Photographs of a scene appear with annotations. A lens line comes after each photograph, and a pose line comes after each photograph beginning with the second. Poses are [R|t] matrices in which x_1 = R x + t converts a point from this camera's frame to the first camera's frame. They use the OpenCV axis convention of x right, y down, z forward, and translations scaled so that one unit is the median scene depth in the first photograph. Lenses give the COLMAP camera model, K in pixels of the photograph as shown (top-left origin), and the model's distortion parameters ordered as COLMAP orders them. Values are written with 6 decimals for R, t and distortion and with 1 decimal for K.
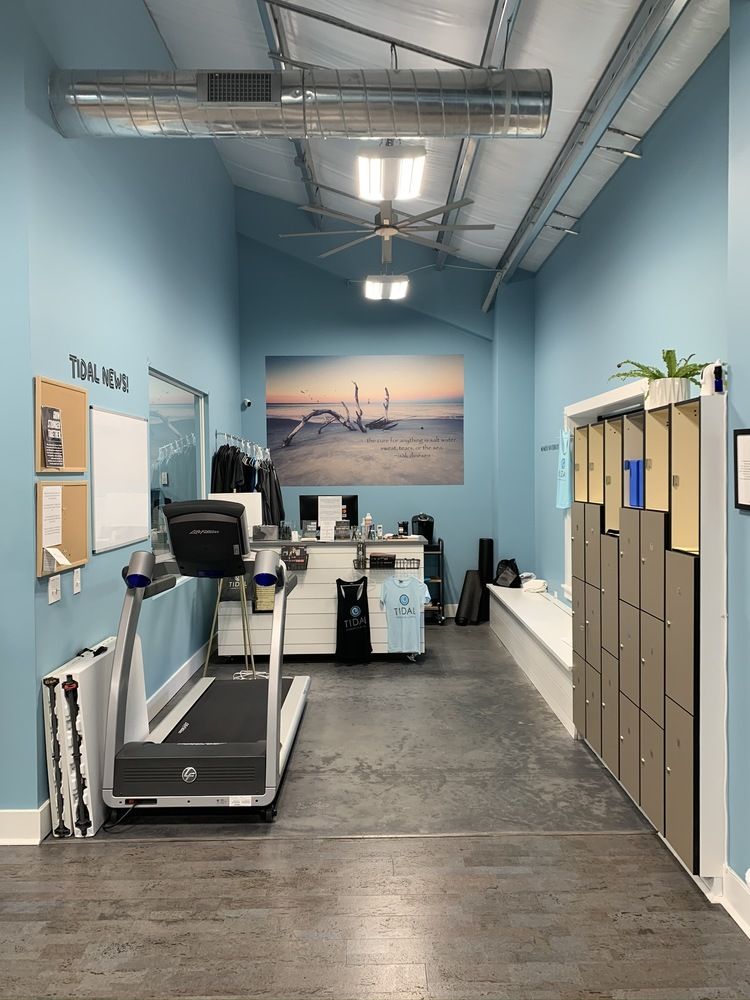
lens RADIAL K [[761.1, 0, 378.3], [0, 761.1, 498.8], [0, 0, 1]] dist [0.027450, -0.036234]
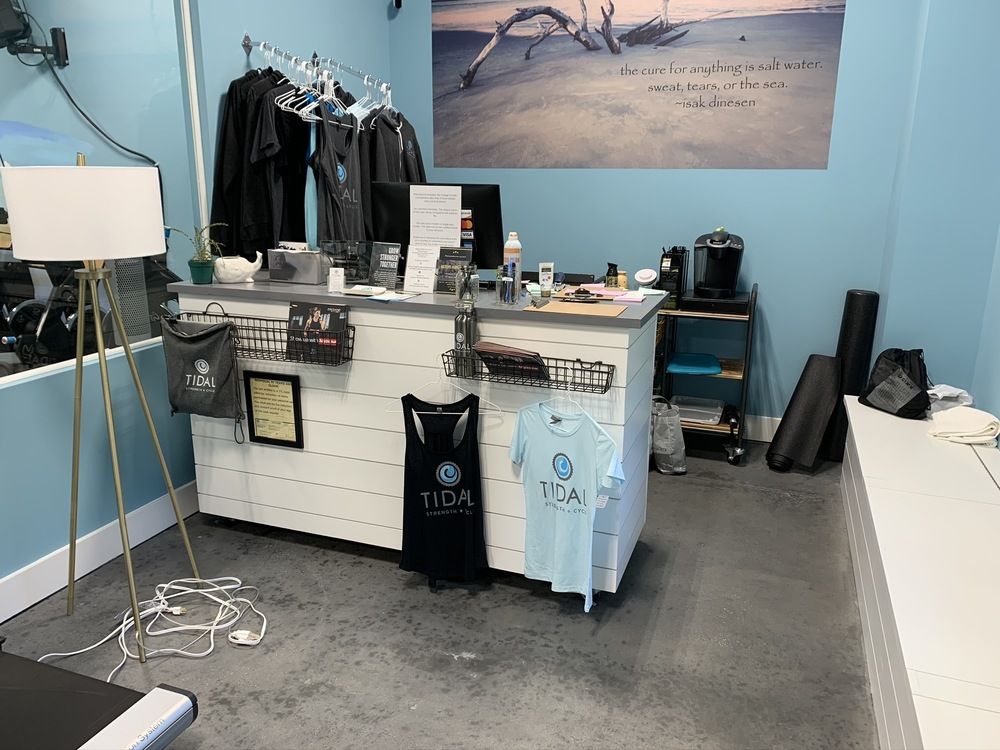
lens RADIAL K [[761.1, 0, 495.8], [0, 761.1, 370.5], [0, 0, 1]] dist [0.027450, -0.036234]
pose [[0.932421, 0.108012, -0.344854, 0.105999], [-0.026576, 0.972198, 0.232648, -0.002897], [0.360395, -0.207761, 0.909369, 0.526046]]
